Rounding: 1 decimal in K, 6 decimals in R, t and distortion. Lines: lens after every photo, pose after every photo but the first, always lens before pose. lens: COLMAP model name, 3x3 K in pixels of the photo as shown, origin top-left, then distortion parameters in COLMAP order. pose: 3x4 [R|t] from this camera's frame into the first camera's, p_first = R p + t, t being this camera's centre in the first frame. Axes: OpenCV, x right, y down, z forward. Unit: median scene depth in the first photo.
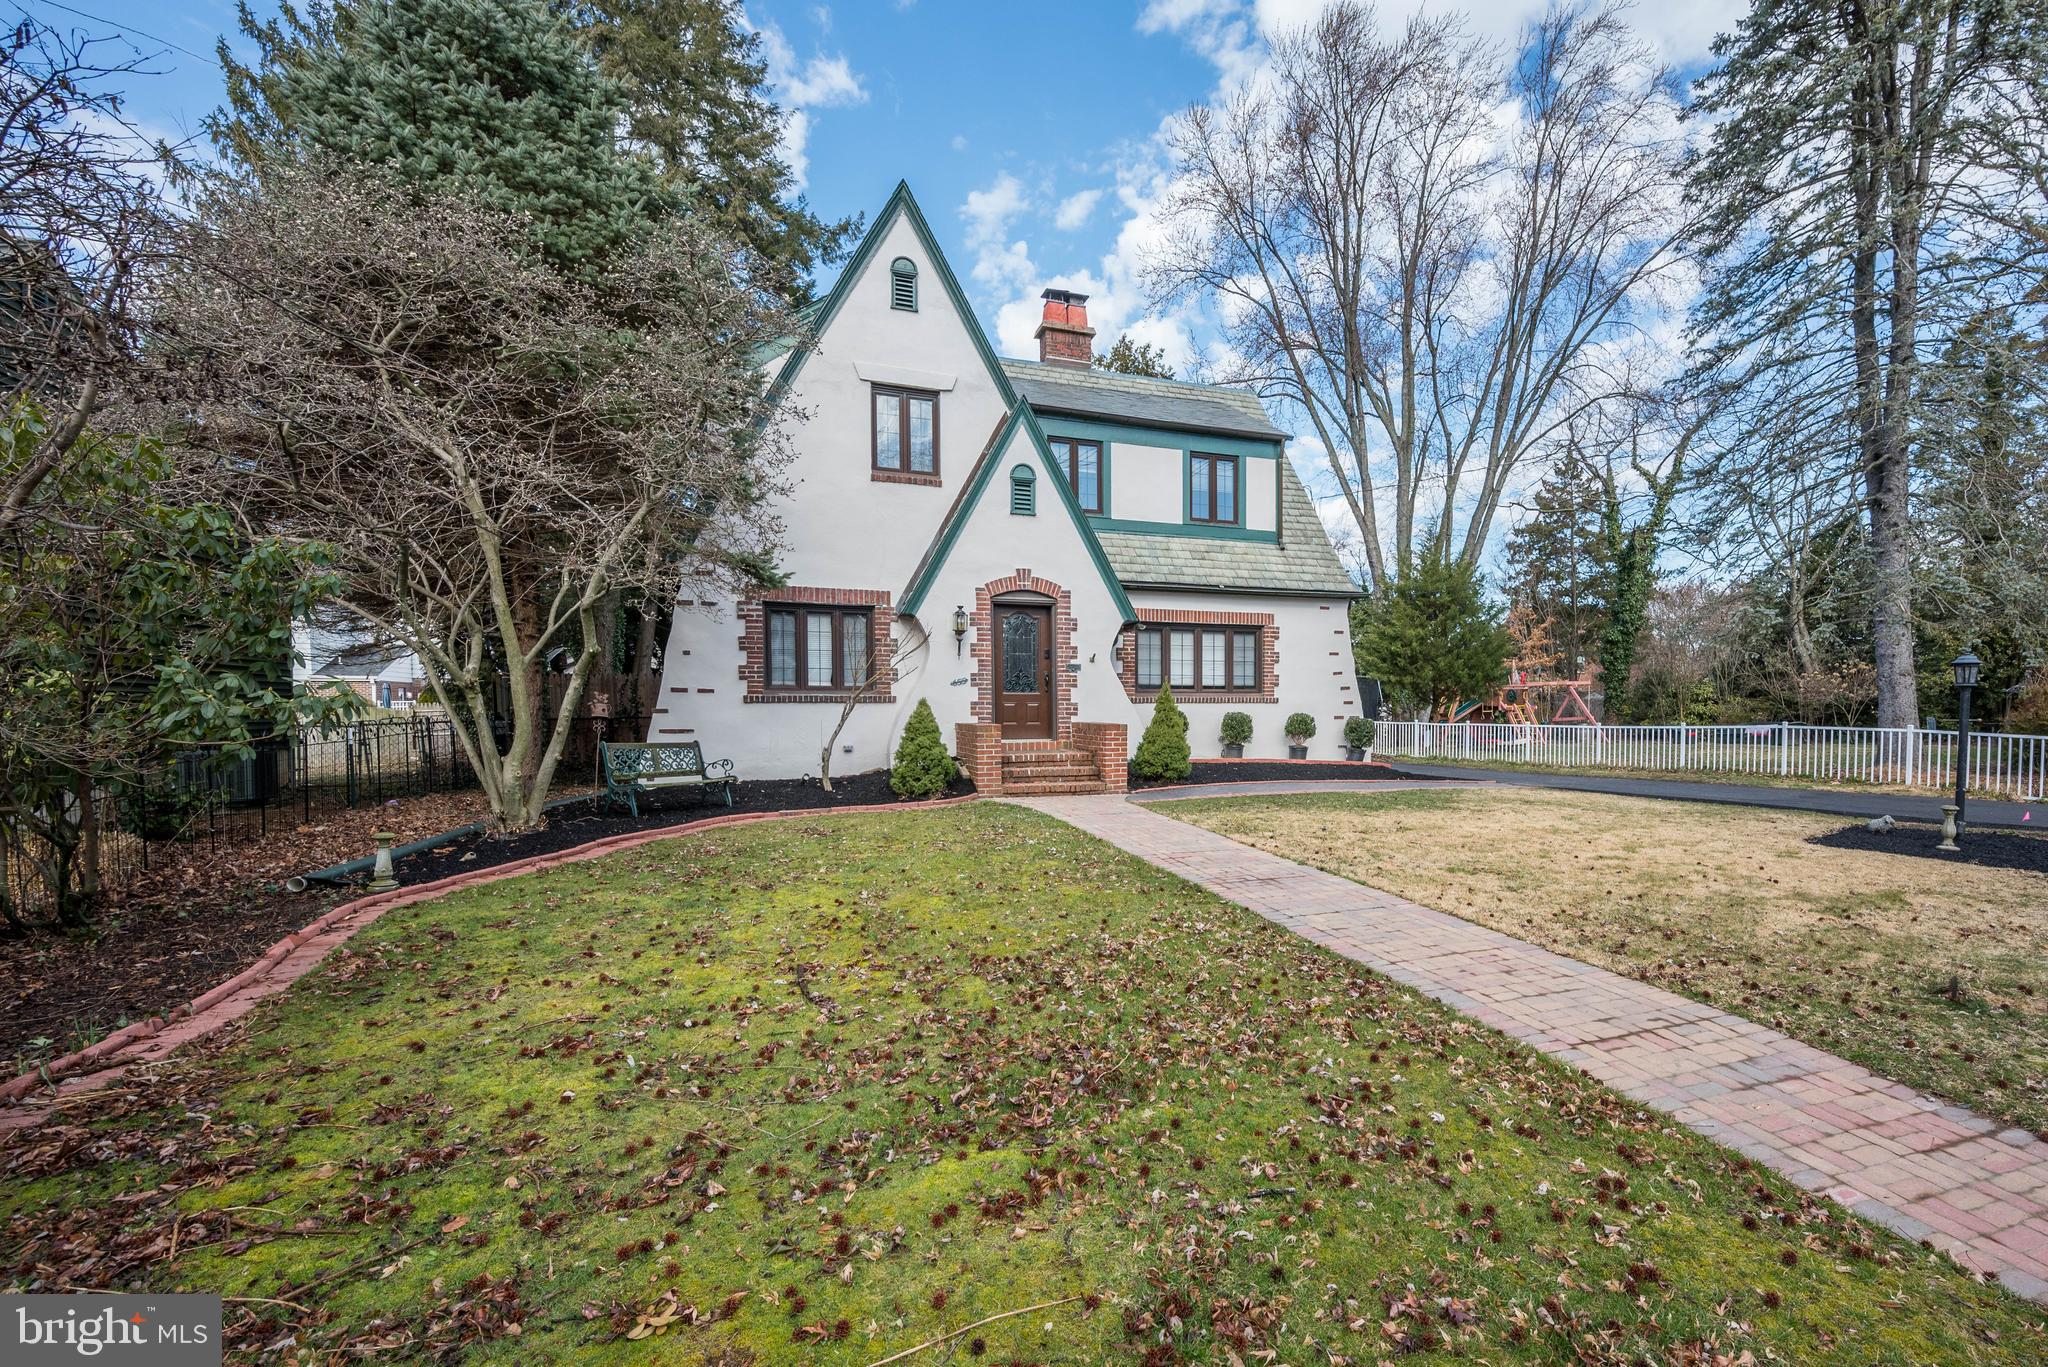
lens RADIAL K [[850.9, 0, 1225.5], [0, 850.9, 740.5], [0, 0, 1]] dist [-0.001991, 0.000644]
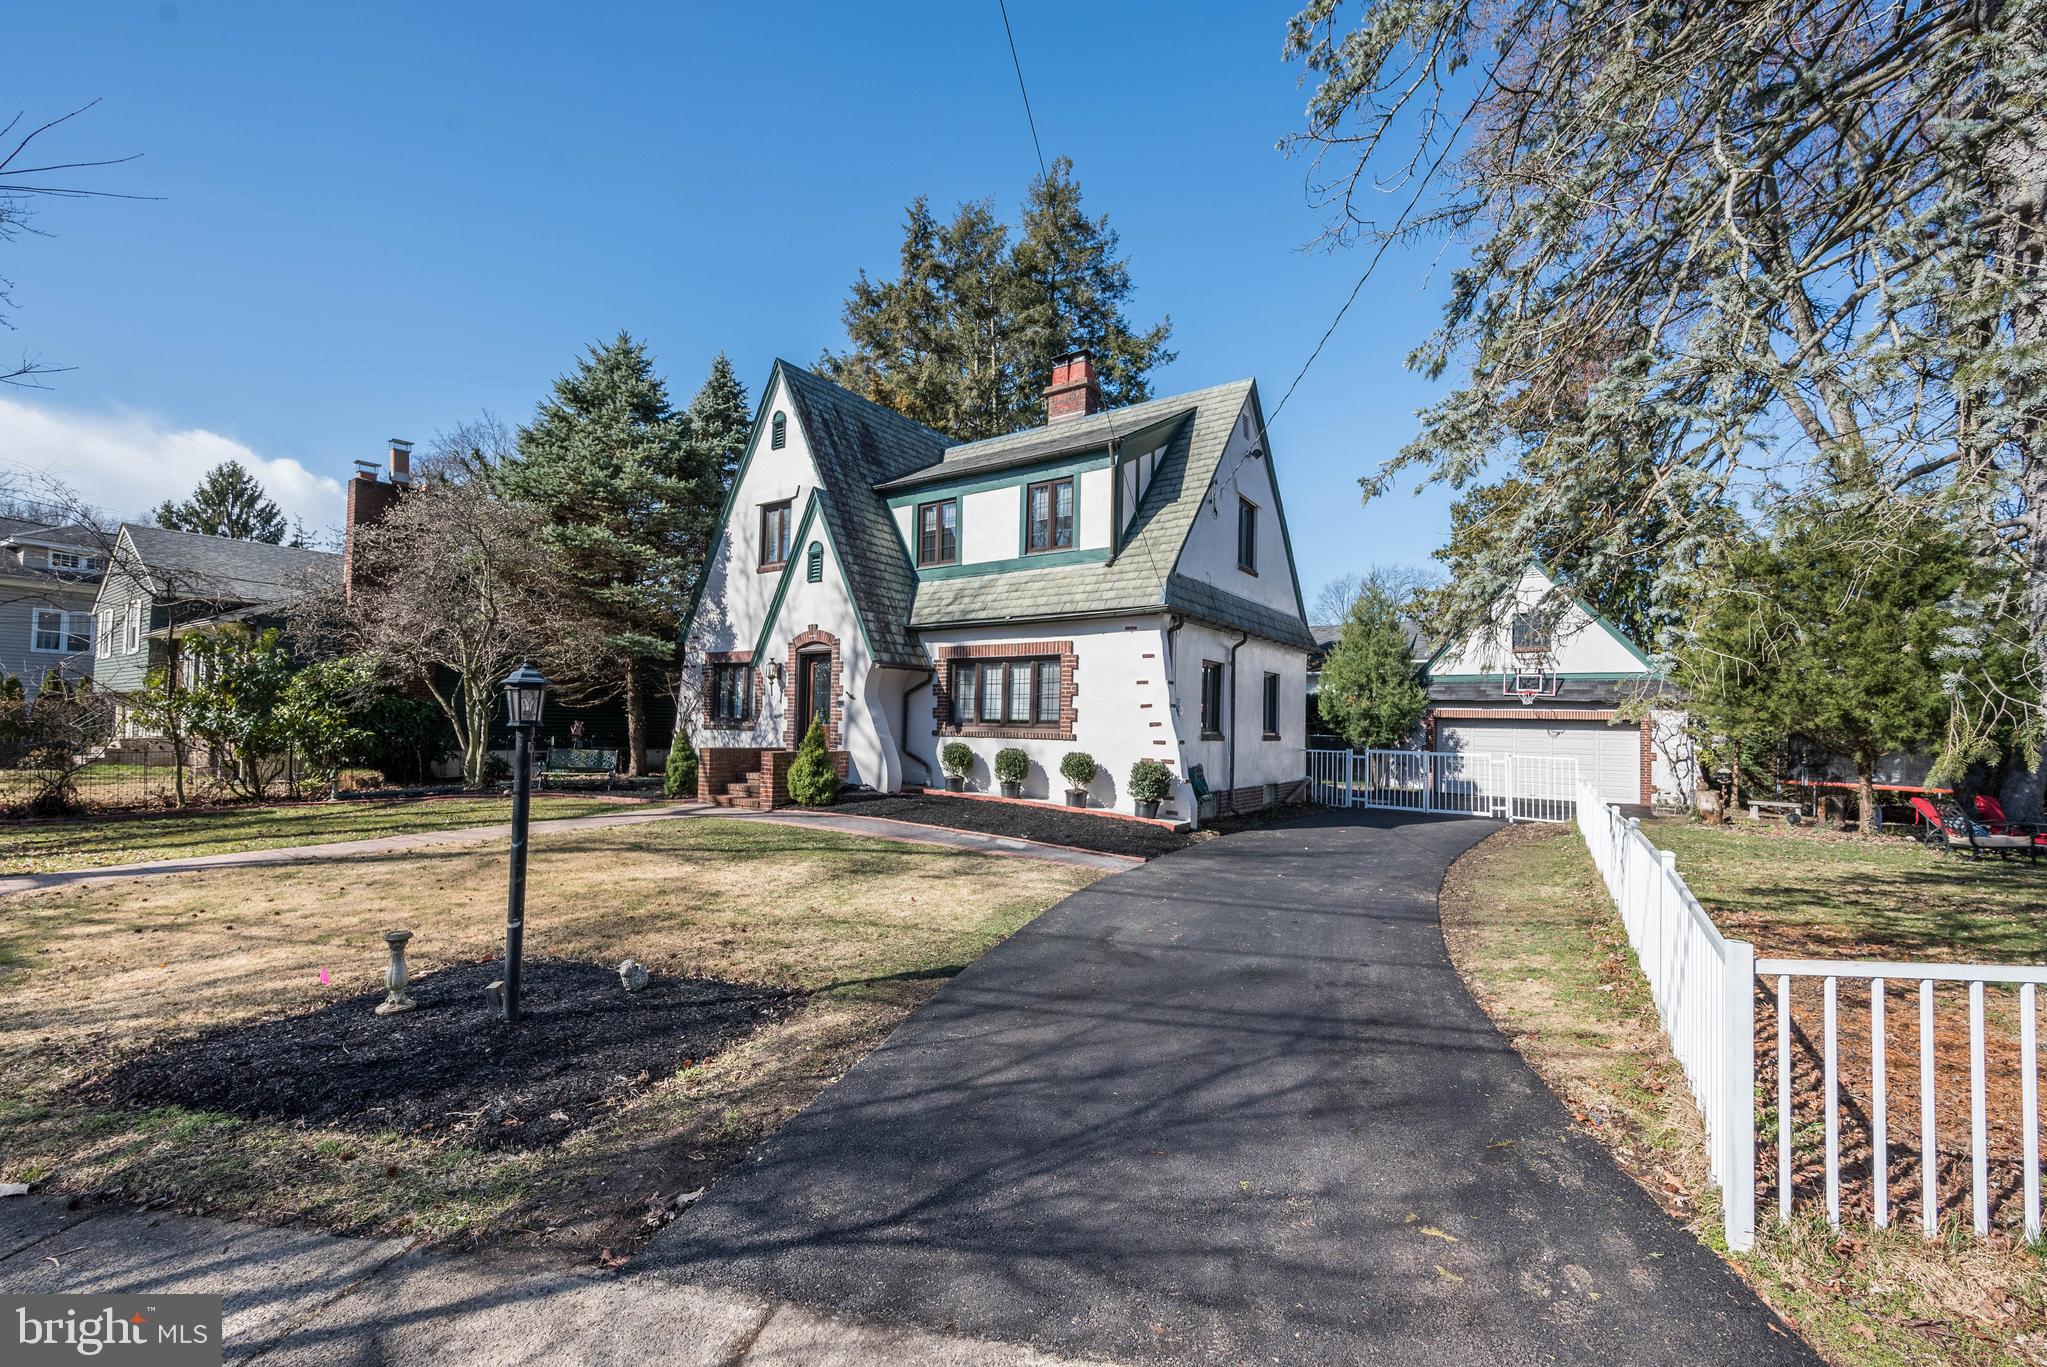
lens RADIAL K [[850.5, 0, 1083.5], [0, 850.5, 711.0], [0, 0, 1]] dist [-0.001991, 0.000644]
pose [[0.572945, 0.002001, -0.819591, 0.824141], [-0.058956, 0.997507, -0.038778, -0.042795], [0.817470, 0.070537, 0.571635, 0.520532]]
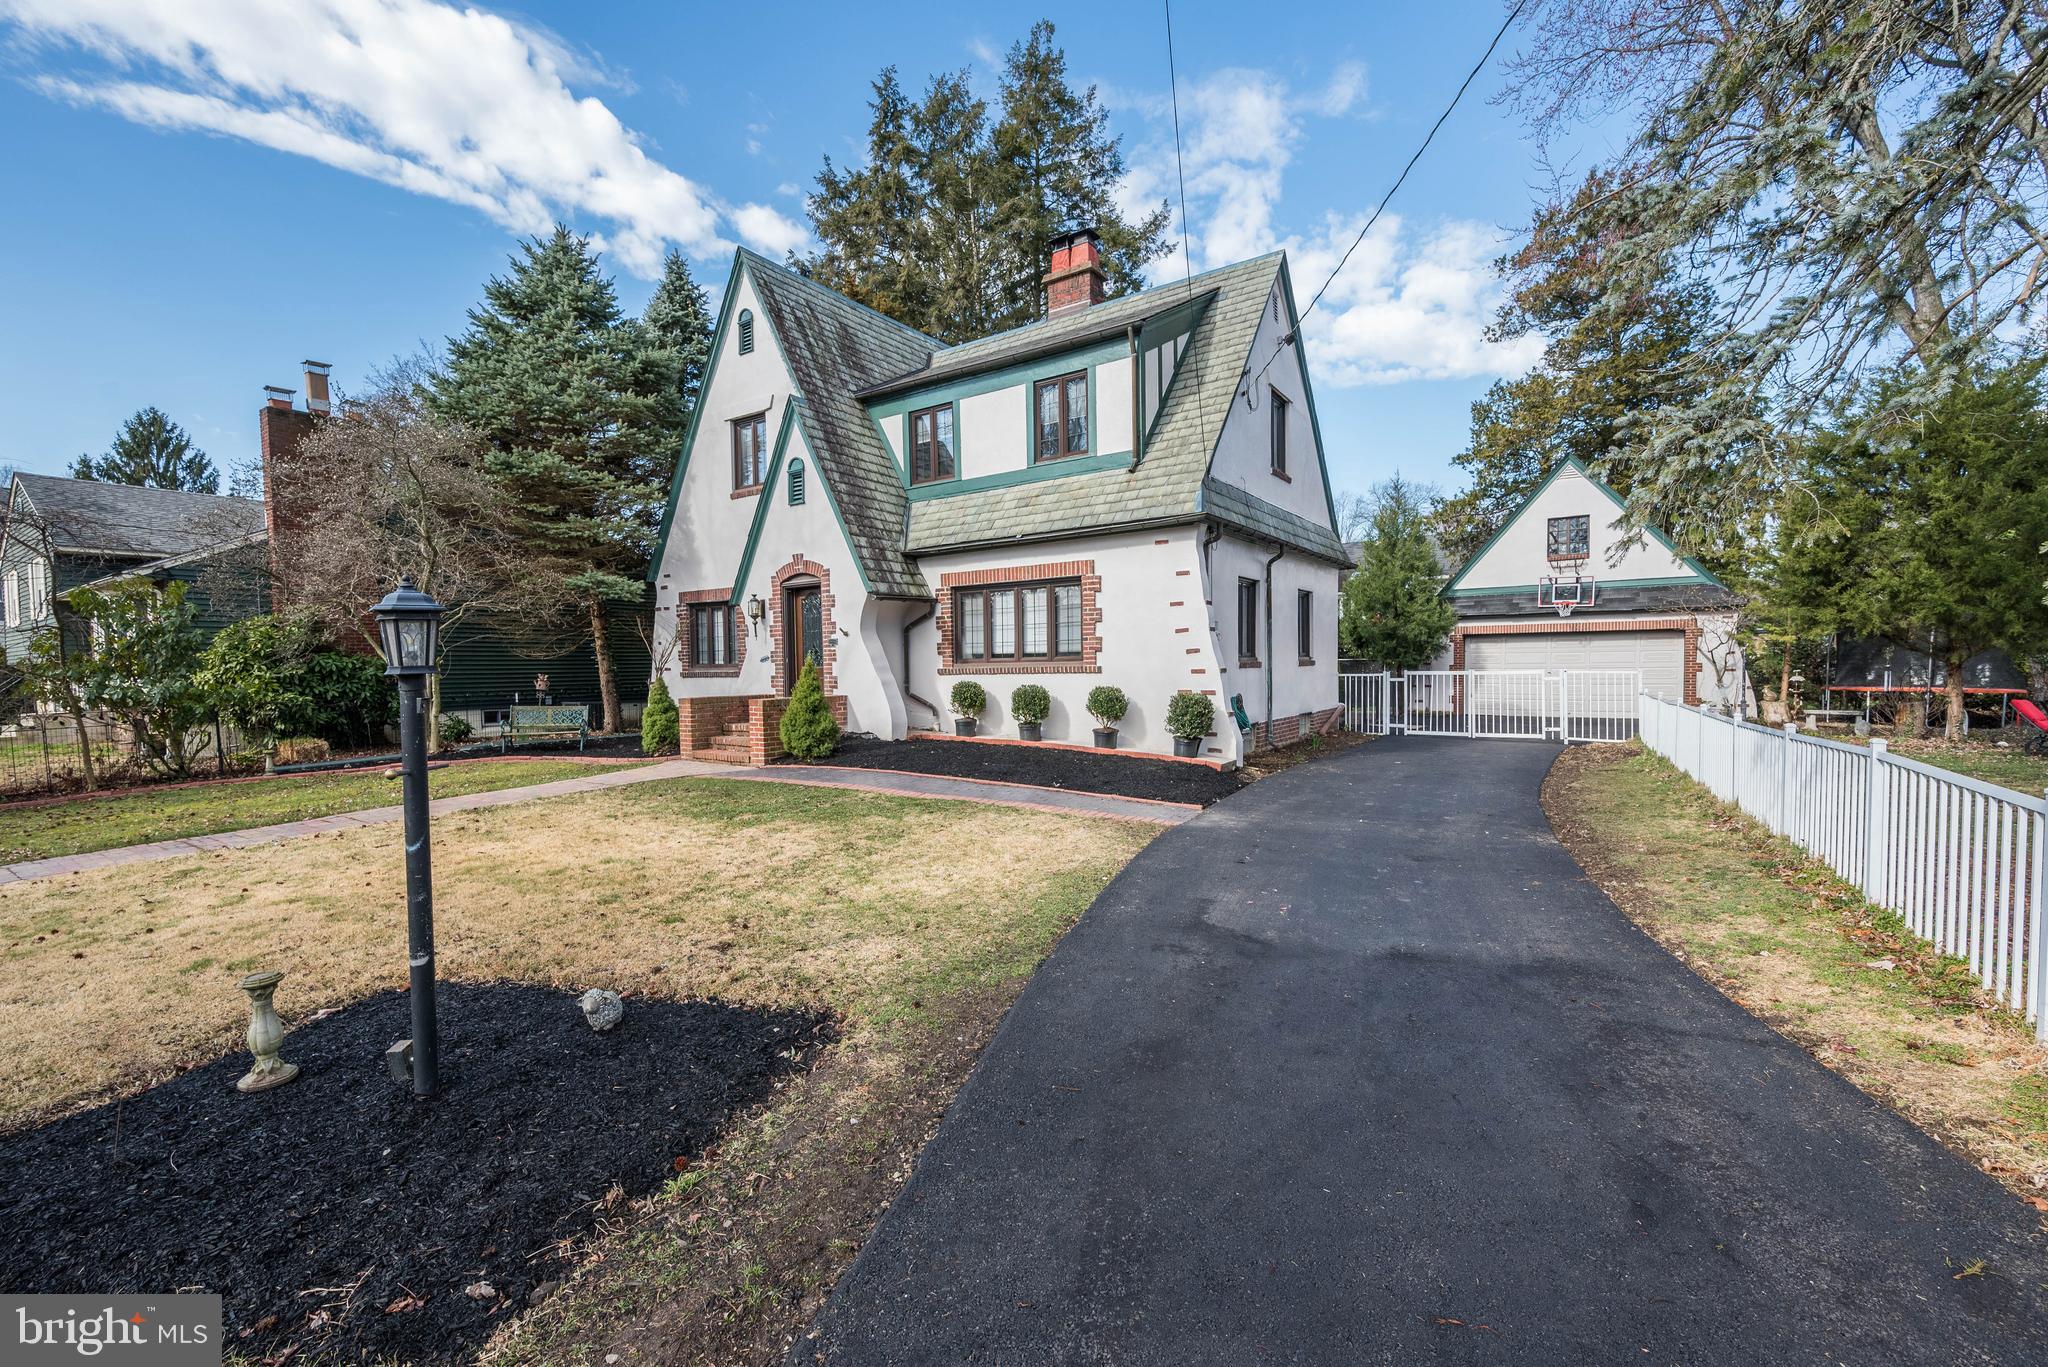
lens RADIAL K [[850.9, 0, 1062.8], [0, 850.9, 696.0], [0, 0, 1]] dist [-0.001991, 0.000644]
pose [[0.571441, 0.026031, -0.820230, 0.713398], [-0.018583, 0.999651, 0.018779, -0.038894], [0.820433, 0.004511, 0.571725, 0.544992]]
